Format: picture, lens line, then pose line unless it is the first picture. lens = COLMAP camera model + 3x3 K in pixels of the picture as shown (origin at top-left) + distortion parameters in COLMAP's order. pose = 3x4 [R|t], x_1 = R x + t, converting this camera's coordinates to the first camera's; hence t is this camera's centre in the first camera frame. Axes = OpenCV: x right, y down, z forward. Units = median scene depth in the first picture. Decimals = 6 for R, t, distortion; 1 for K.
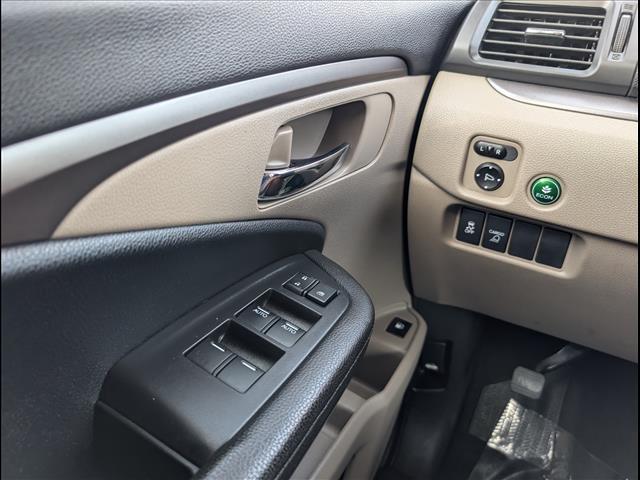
lens RADIAL K [[451.1, 0, 332.2], [0, 451.1, 236.8], [0, 0, 1]] dist [-0.000546, 0.000268]
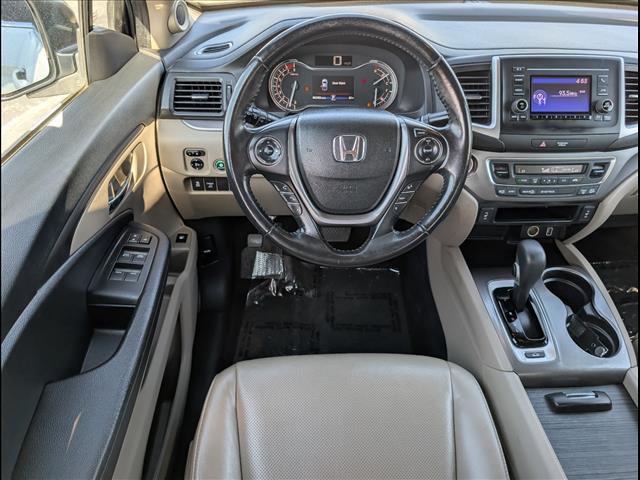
lens RADIAL K [[451.1, 0, 332.2], [0, 451.1, 236.8], [0, 0, 1]] dist [-0.000546, 0.000268]
pose [[0.832398, -0.359341, 0.421886, -0.167272], [0.246384, 0.921872, 0.299078, -0.295504], [-0.496395, -0.145006, 0.855900, -1.276346]]
